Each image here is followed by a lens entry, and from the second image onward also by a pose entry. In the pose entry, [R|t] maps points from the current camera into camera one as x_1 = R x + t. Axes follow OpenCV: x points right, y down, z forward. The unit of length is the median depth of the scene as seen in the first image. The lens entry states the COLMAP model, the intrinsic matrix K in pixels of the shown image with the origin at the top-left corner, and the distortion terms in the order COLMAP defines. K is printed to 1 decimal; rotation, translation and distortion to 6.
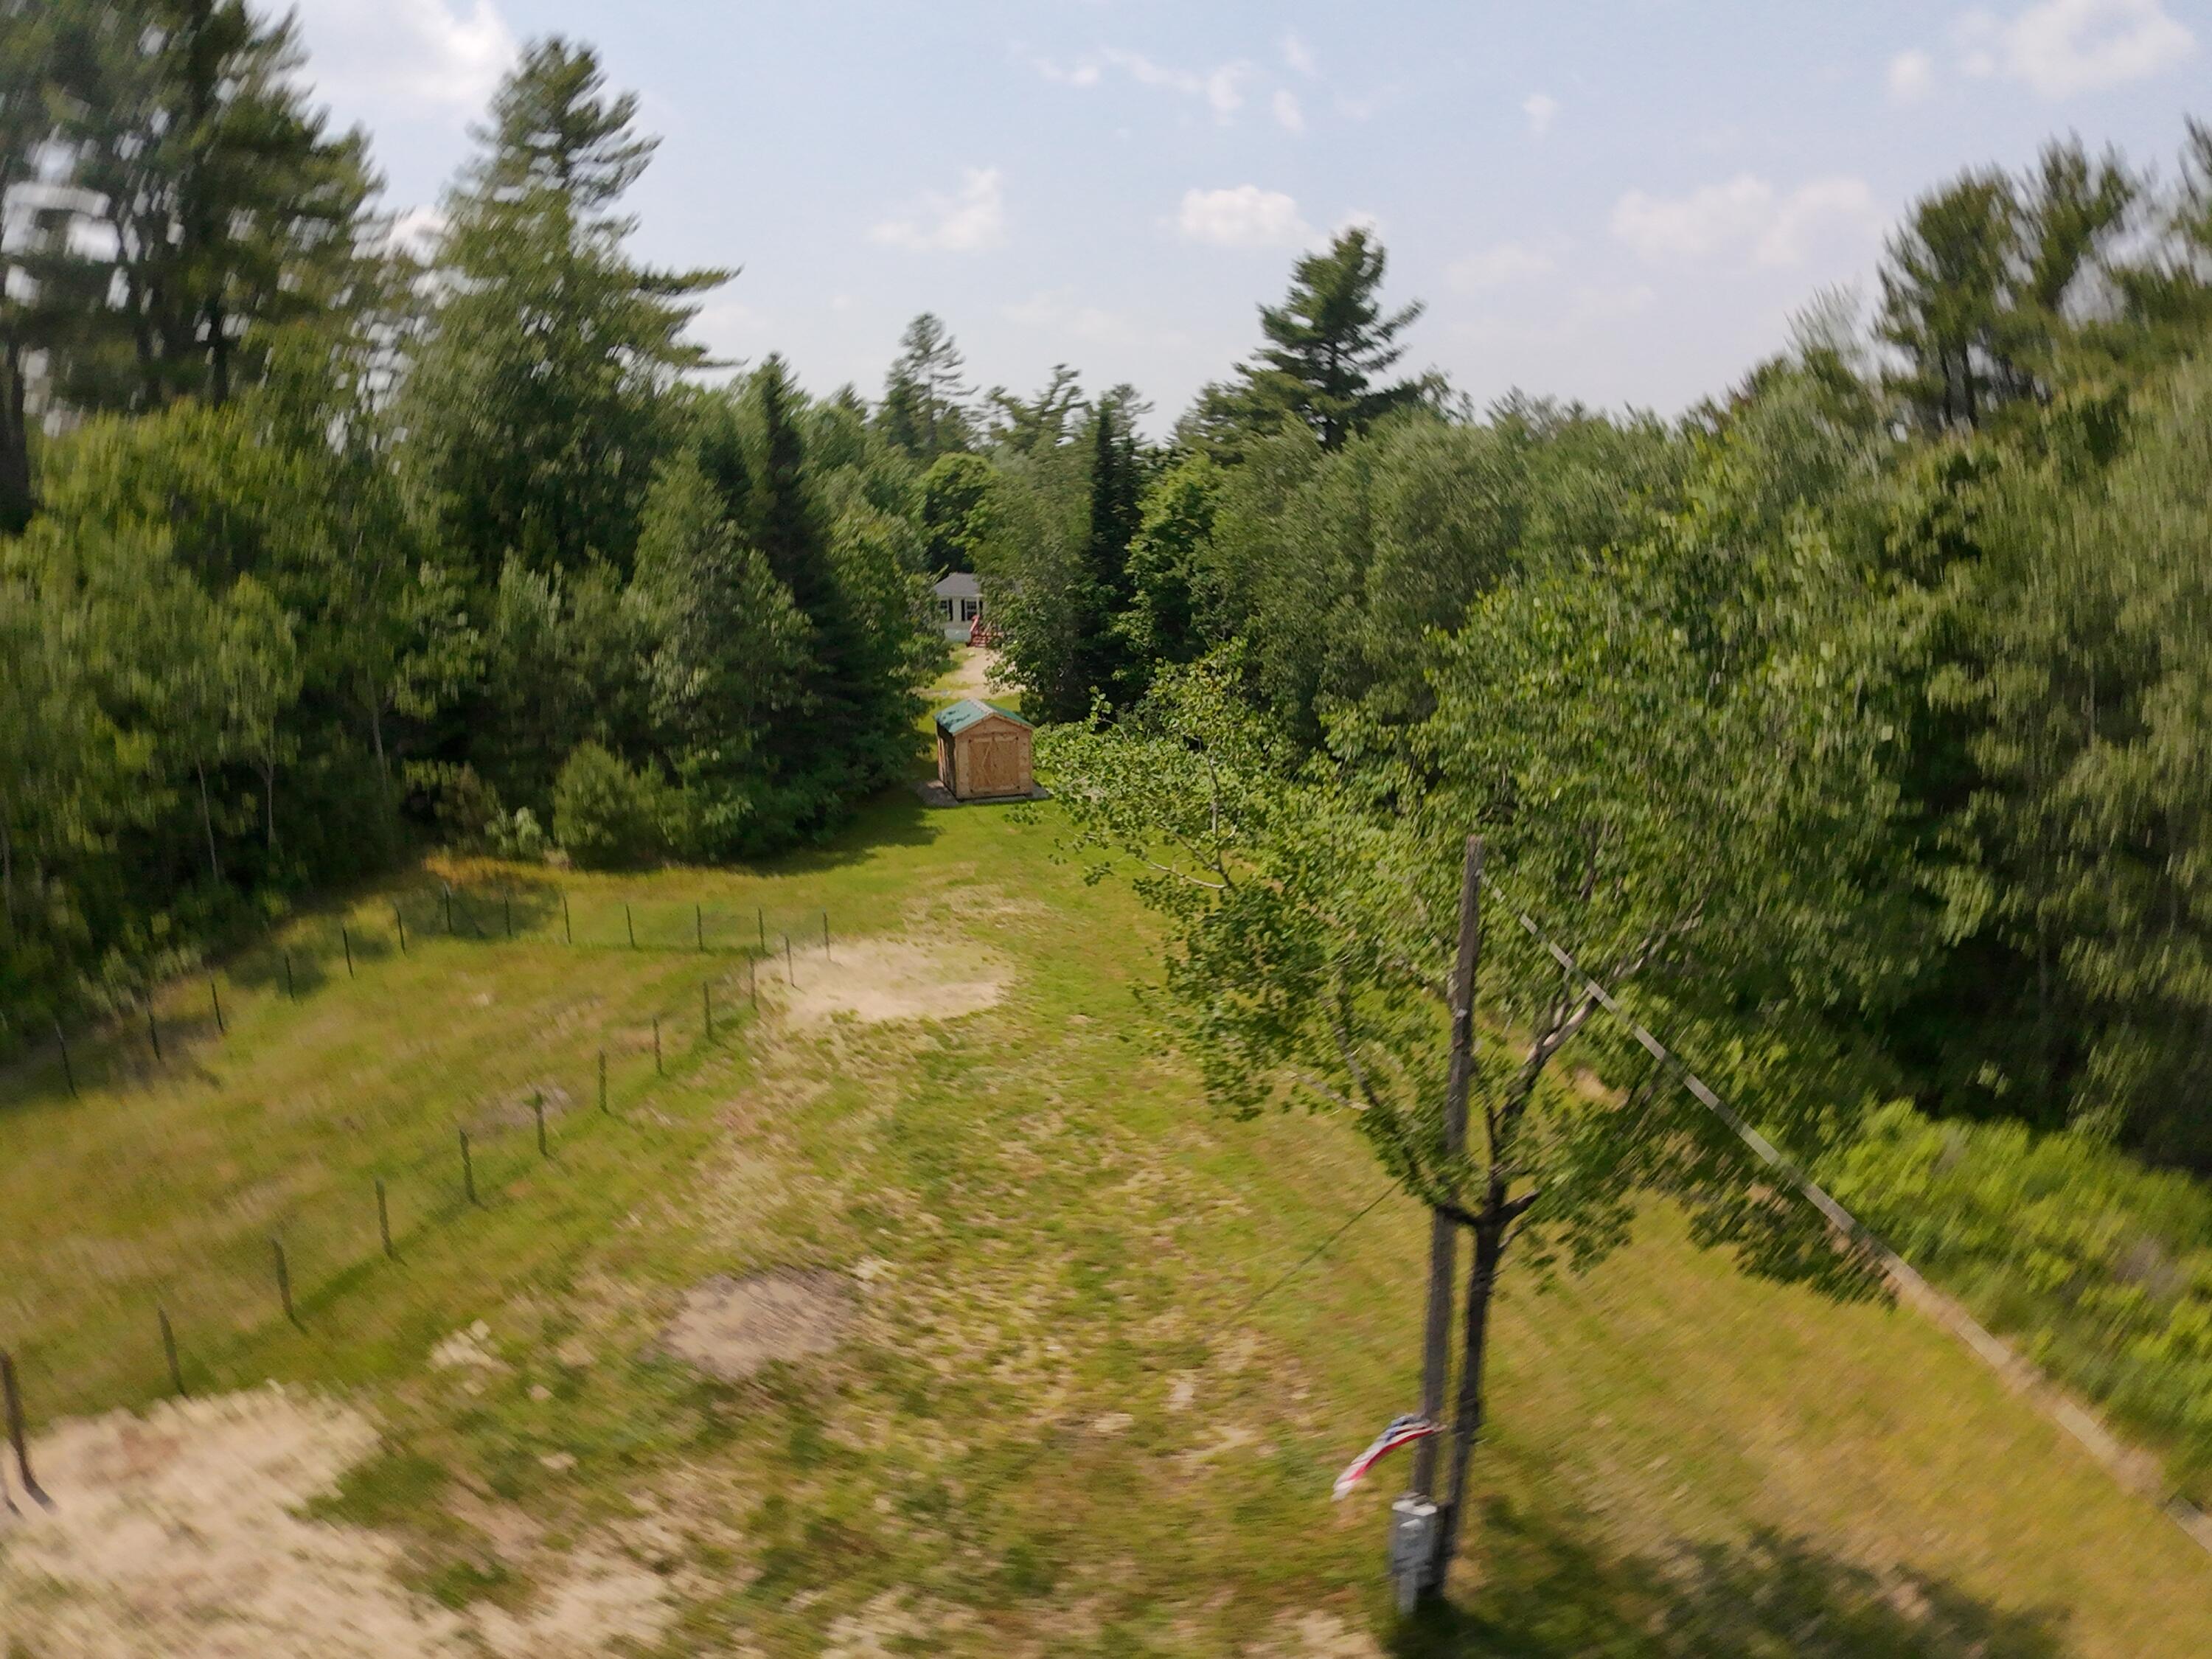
lens RADIAL K [[1401.3, 0, 1149.8], [0, 1401.3, 823.6], [0, 0, 1]] dist [0.014574, 0.004174]
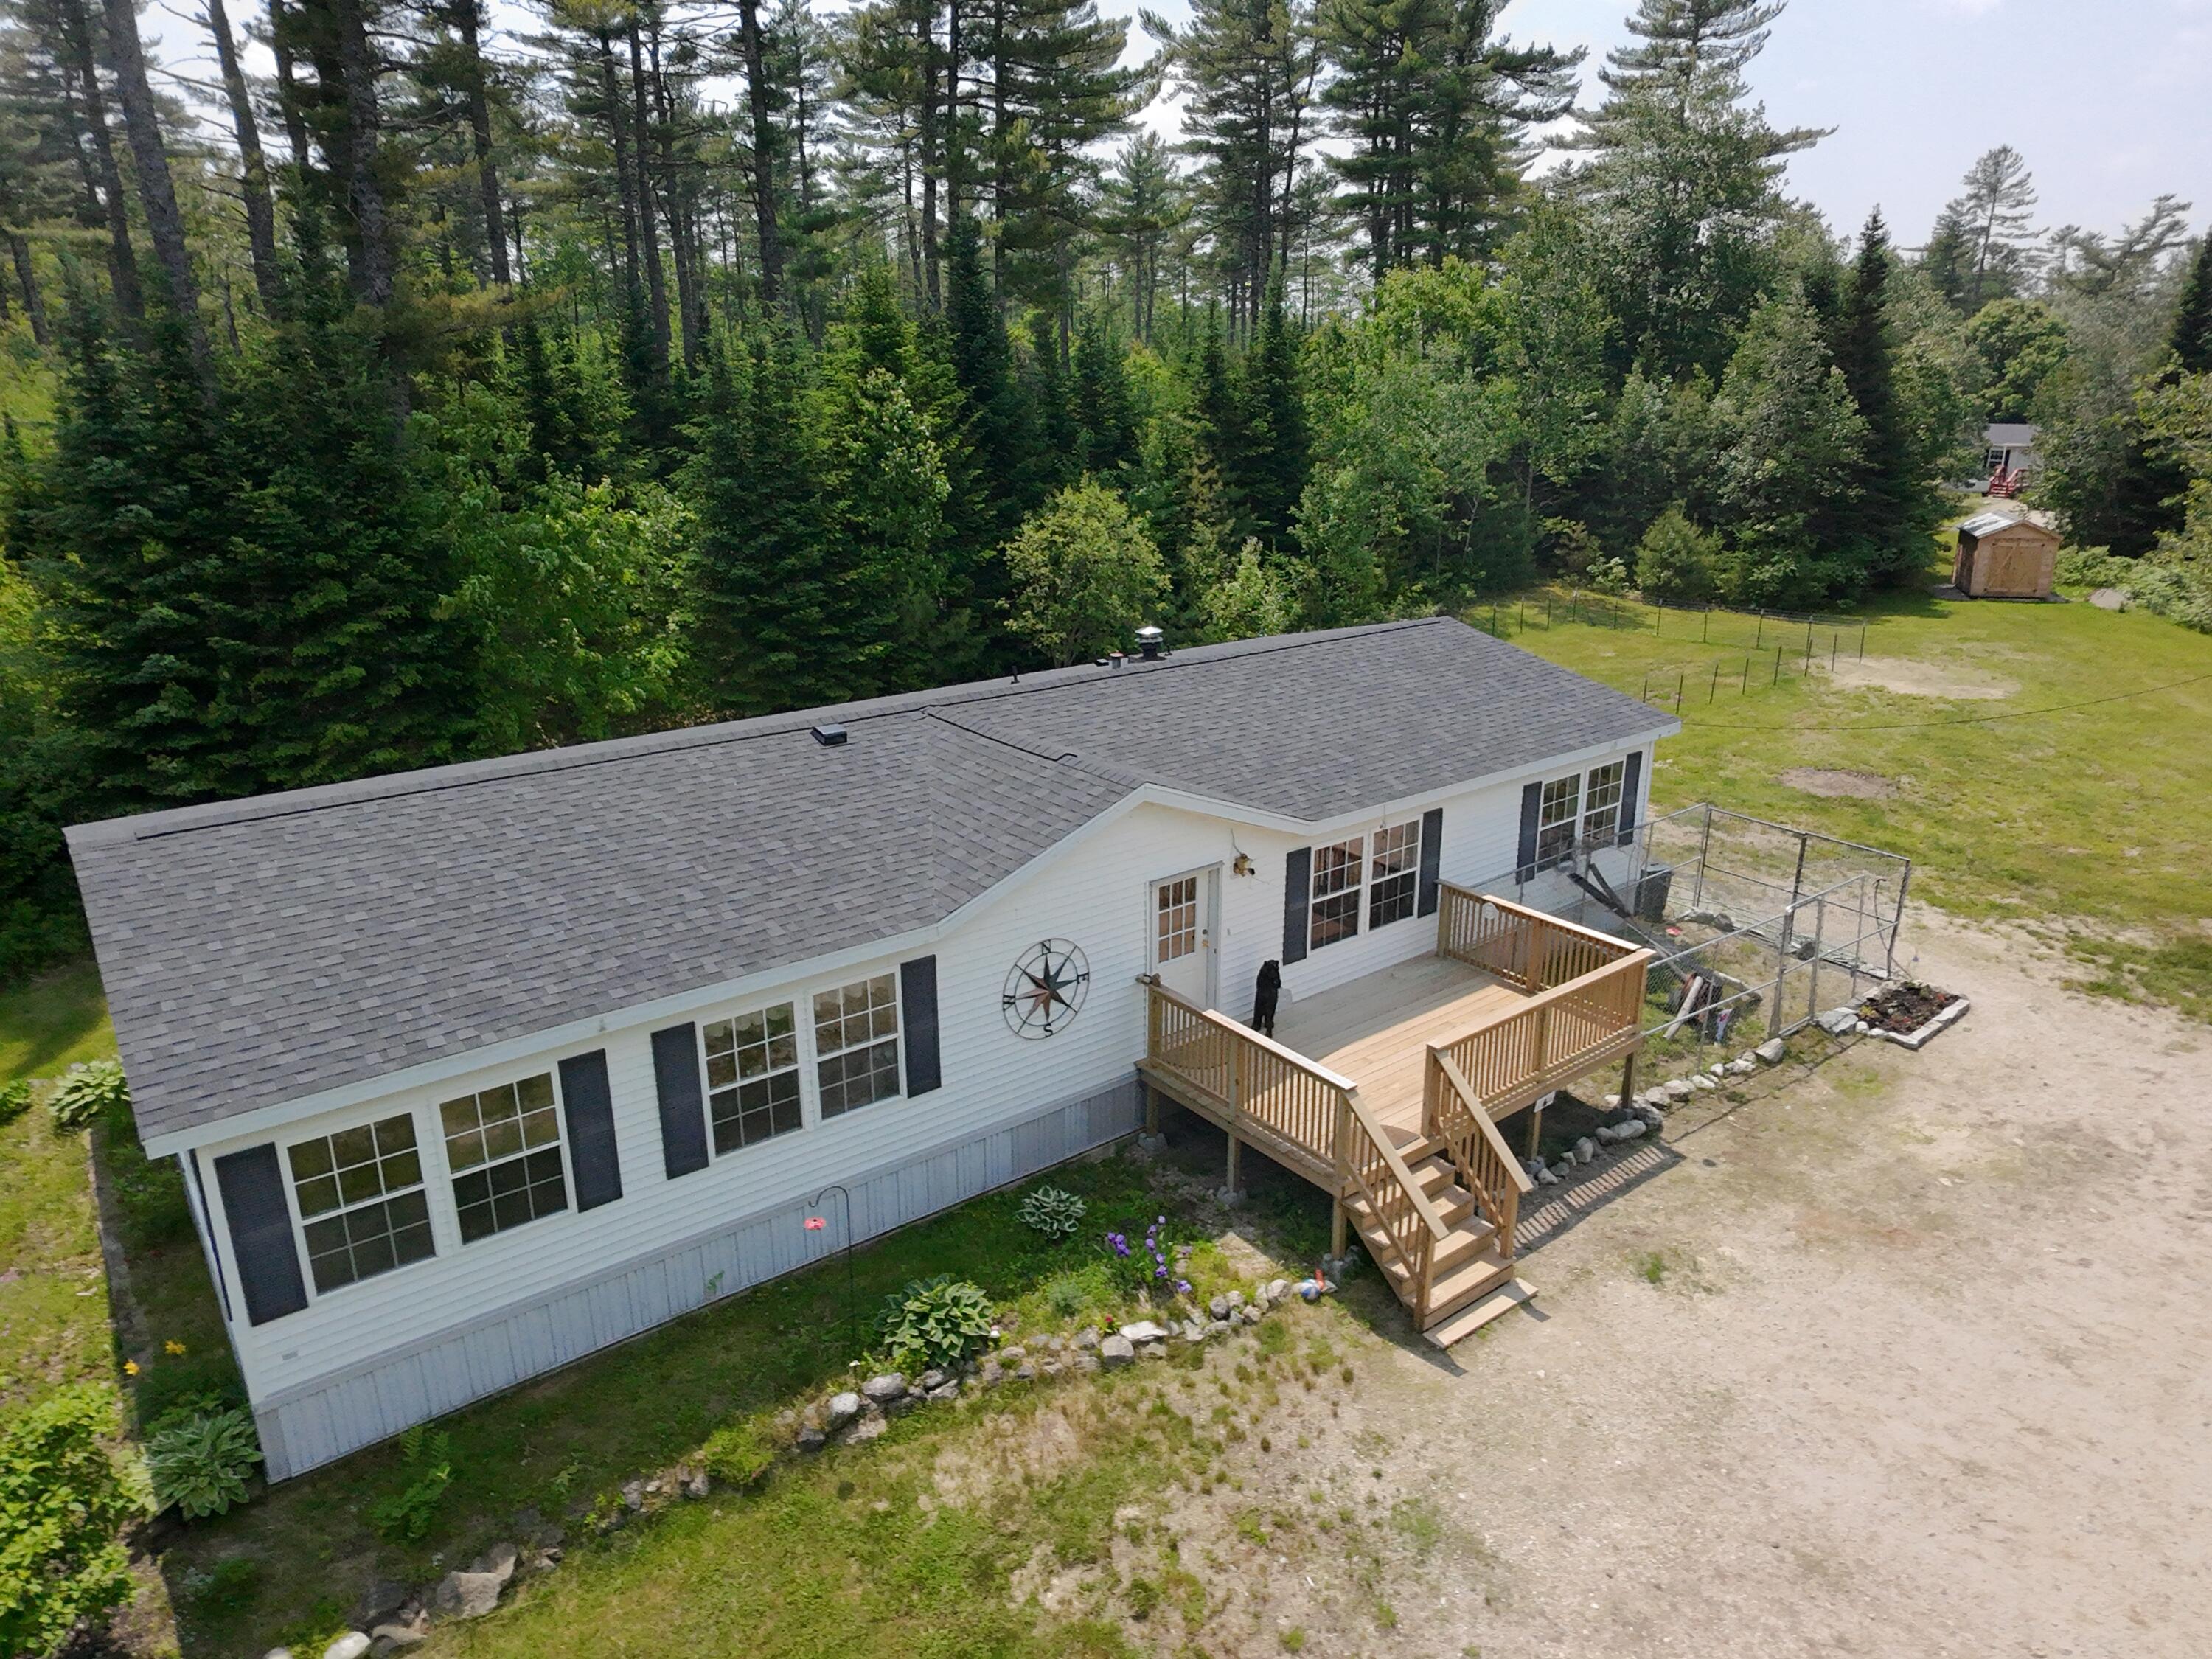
lens RADIAL K [[1401.3, 0, 1149.8], [0, 1401.3, 823.6], [0, 0, 1]] dist [0.014574, 0.004174]
pose [[0.802075, 0.188516, -0.566691, 0.012491], [-0.139867, 0.981779, 0.128637, 0.117682], [0.580615, -0.023915, 0.813827, -0.340414]]
